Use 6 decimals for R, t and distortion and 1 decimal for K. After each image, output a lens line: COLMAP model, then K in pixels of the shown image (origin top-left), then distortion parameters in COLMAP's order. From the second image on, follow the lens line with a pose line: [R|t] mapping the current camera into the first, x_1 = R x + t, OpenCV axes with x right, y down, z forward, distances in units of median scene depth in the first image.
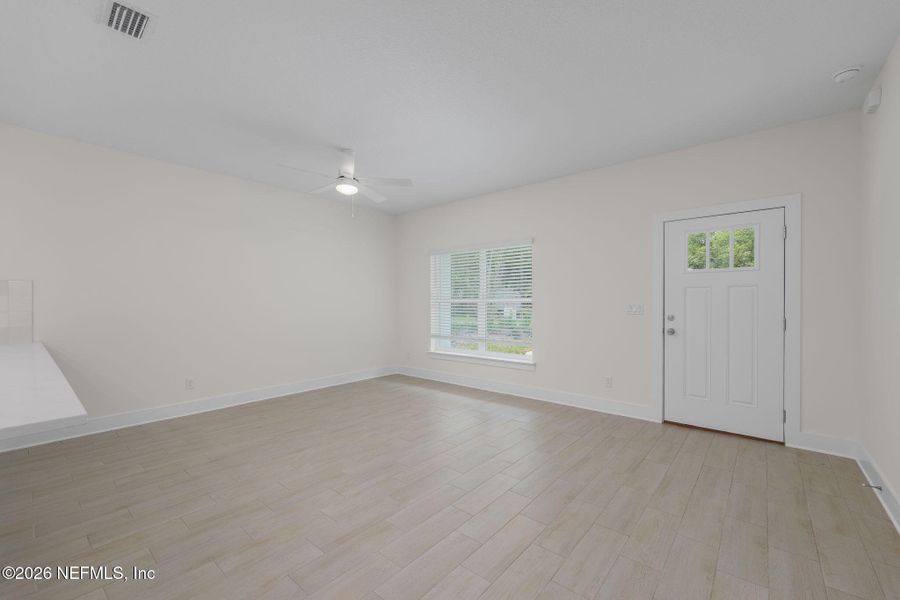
lens RADIAL K [[370.4, 0, 448.0], [0, 370.4, 298.9], [0, 0, 1]] dist [0.000457, 0.000073]
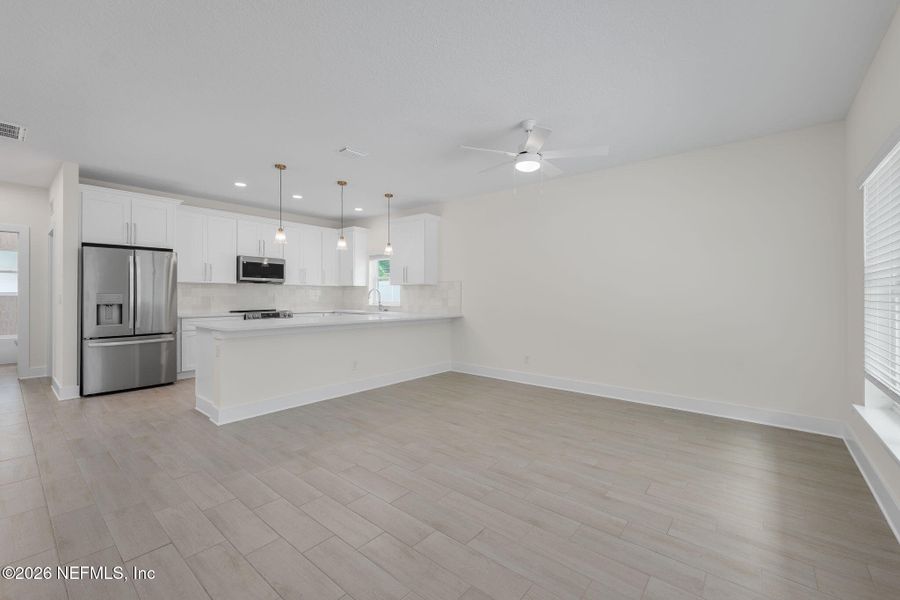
lens RADIAL K [[370.4, 0, 448.0], [0, 370.4, 298.9], [0, 0, 1]] dist [0.000457, 0.000073]
pose [[0.006121, 0.013201, -0.999894, 0.741414], [0.008865, 0.999873, 0.013255, 0.008022], [0.999942, -0.008945, 0.006003, 0.976345]]
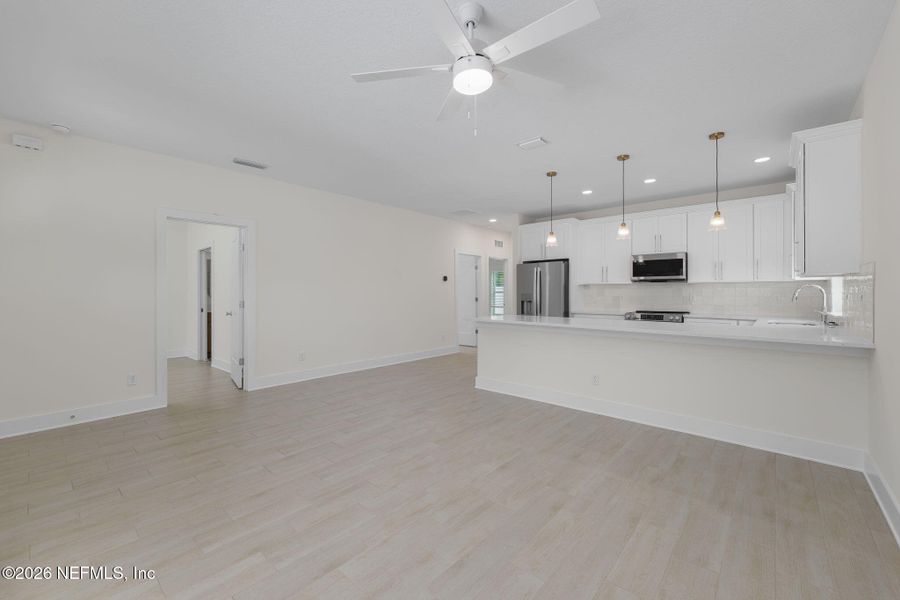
lens RADIAL K [[370.4, 0, 448.0], [0, 370.4, 298.9], [0, 0, 1]] dist [0.000457, 0.000073]
pose [[-0.999937, 0.001299, 0.011160, -0.290408], [0.001318, 0.999998, 0.001646, 0.020400], [-0.011158, 0.001661, -0.999936, 1.861767]]
